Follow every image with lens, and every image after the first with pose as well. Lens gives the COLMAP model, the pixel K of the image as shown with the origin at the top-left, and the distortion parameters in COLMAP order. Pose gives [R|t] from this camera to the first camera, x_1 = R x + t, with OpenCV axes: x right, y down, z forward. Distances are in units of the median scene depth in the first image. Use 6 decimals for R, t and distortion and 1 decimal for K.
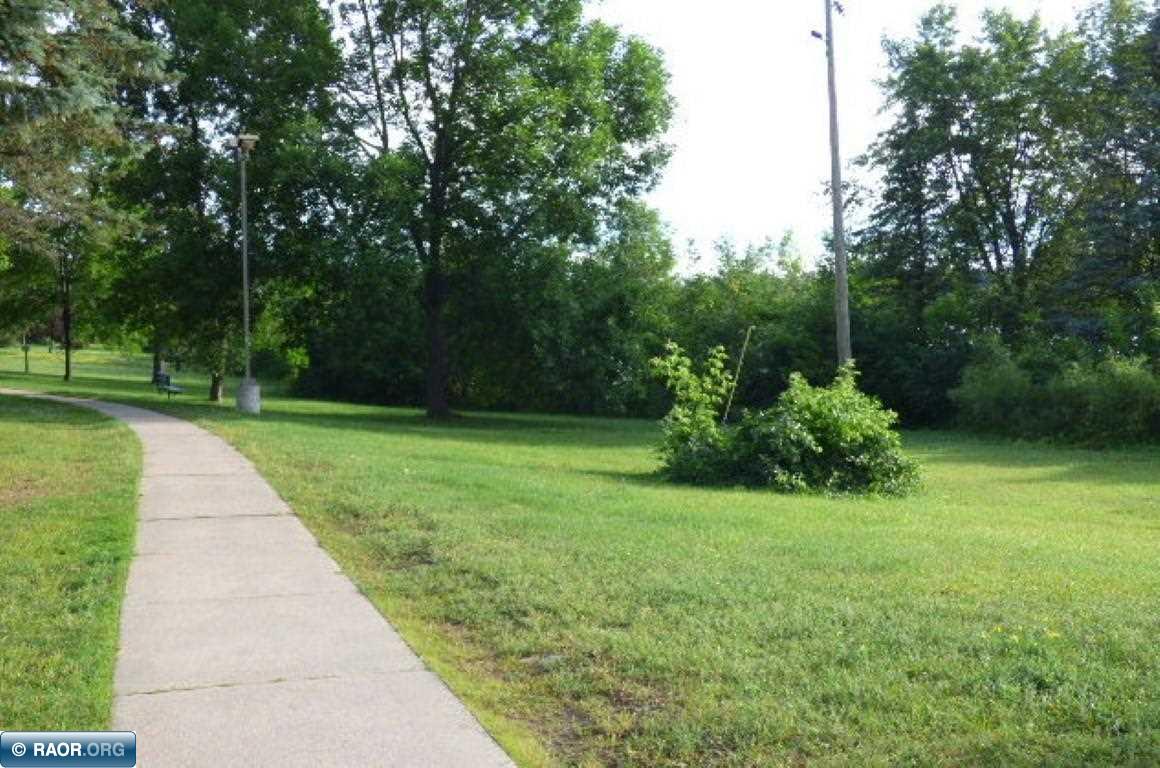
lens RADIAL K [[1312.6, 0, 580.1], [0, 1312.6, 385.9], [0, 0, 1]] dist [0.011927, 0.000000]
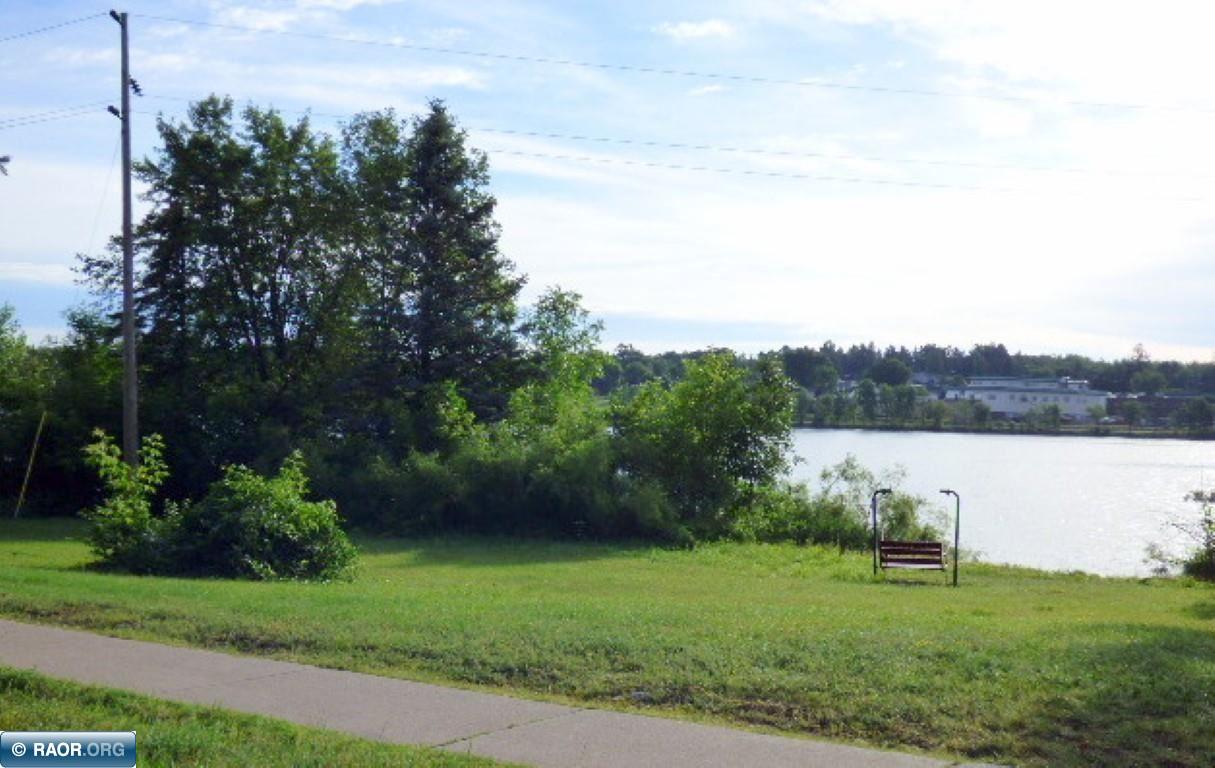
lens RADIAL K [[1355.5, 0, 607.3], [0, 1355.5, 383.0], [0, 0, 1]] dist [0.007996, 0.000000]
pose [[0.808243, 0.050054, 0.586718, -0.209918], [-0.009146, 0.997328, -0.072484, 0.001333], [-0.588779, 0.053218, 0.806540, -0.010300]]
